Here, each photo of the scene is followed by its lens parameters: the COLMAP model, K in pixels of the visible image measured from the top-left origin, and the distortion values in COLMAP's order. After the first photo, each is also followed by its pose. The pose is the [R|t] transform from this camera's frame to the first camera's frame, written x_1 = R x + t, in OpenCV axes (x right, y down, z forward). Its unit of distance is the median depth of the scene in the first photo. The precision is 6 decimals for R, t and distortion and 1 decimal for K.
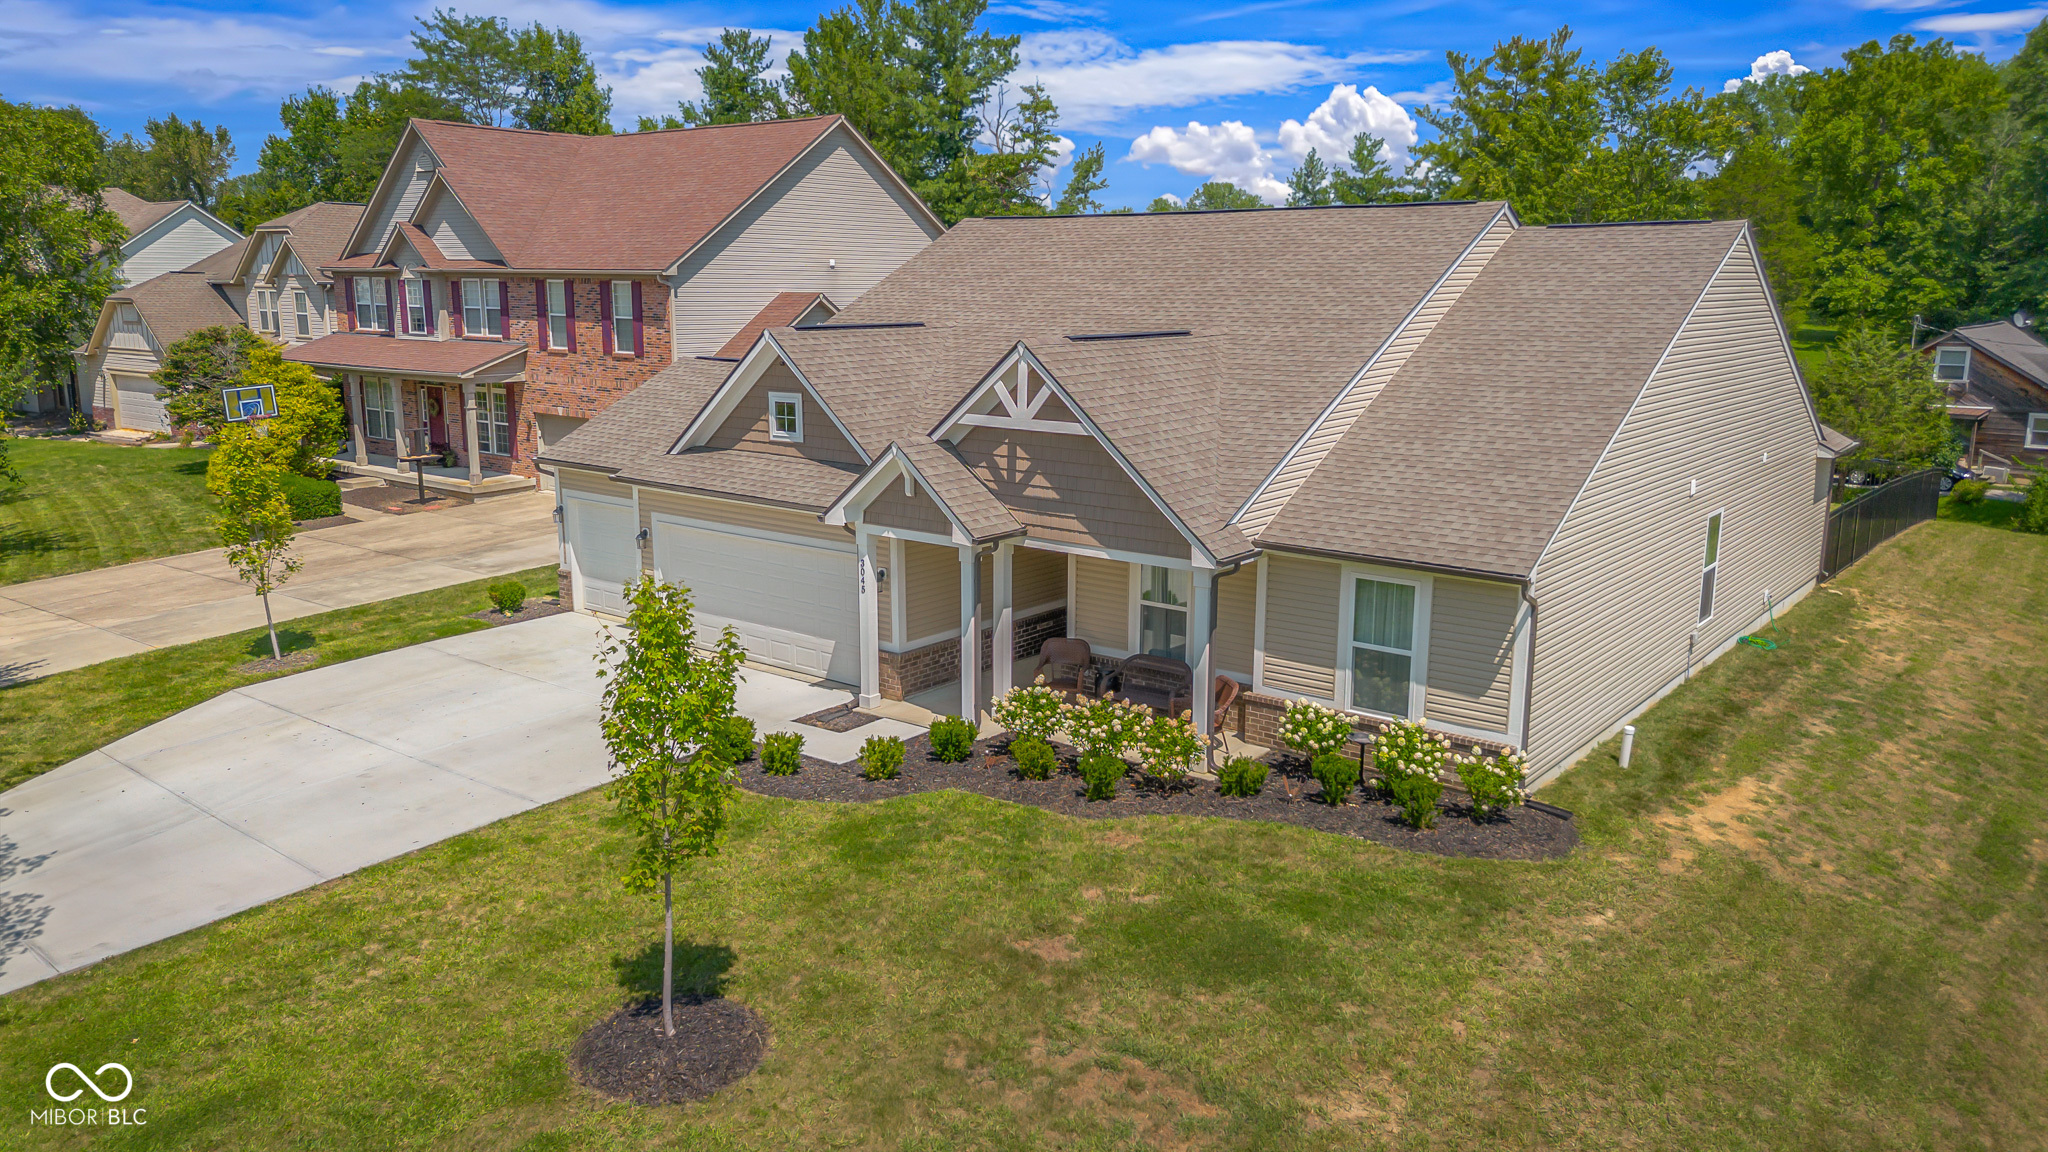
lens RADIAL K [[1463.4, 0, 1024.0], [0, 1463.4, 576.0], [0, 0, 1]] dist [0.015024, 0.003512]
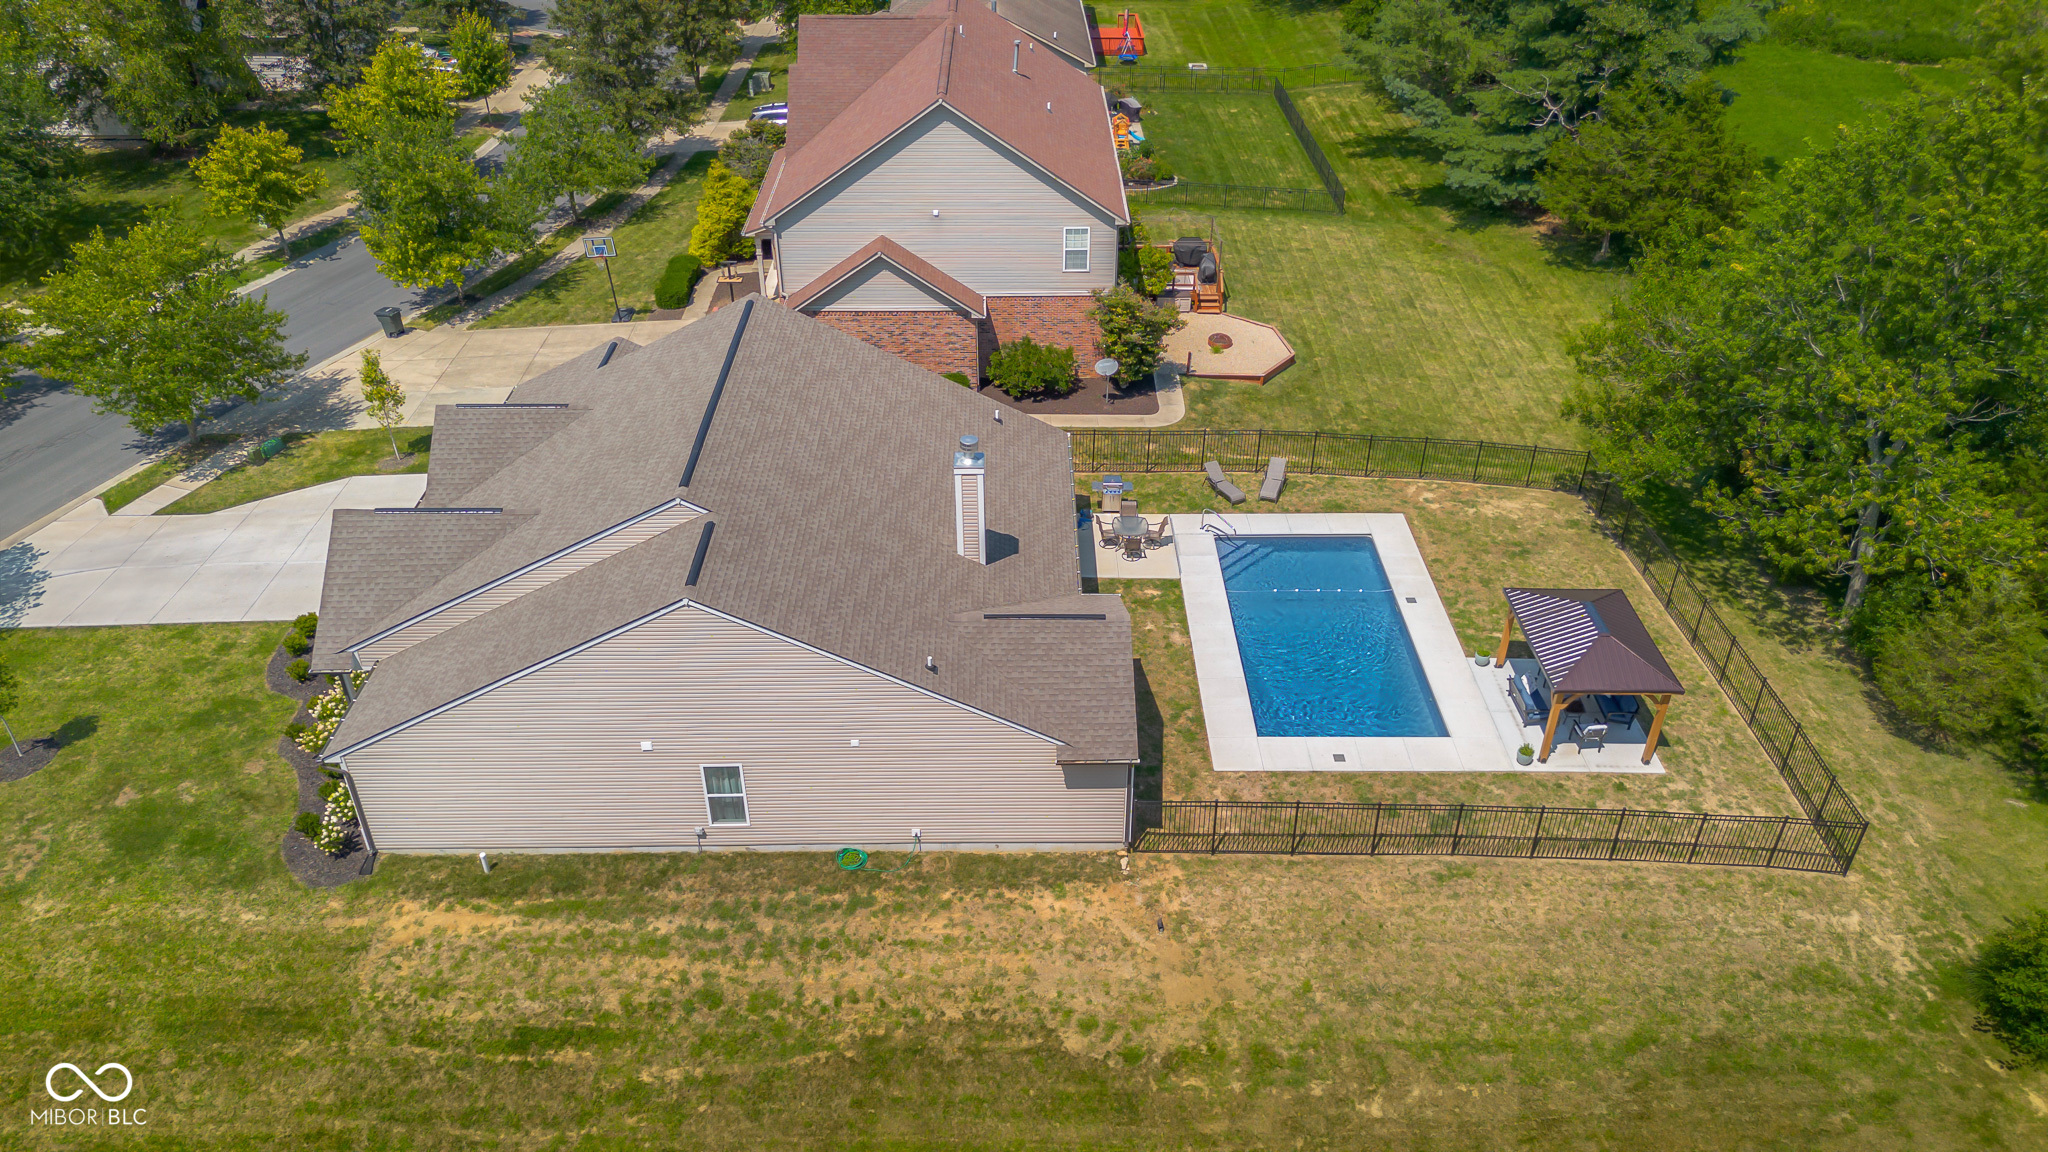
lens RADIAL K [[1448.4, 0, 1024.0], [0, 1448.4, 576.0], [0, 0, 1]] dist [0.066097, -0.056800]
pose [[0.631272, 0.425796, -0.648223, 1.645861], [-0.155377, 0.888300, 0.432181, -0.942093], [0.759838, -0.172105, 0.626918, 0.435853]]
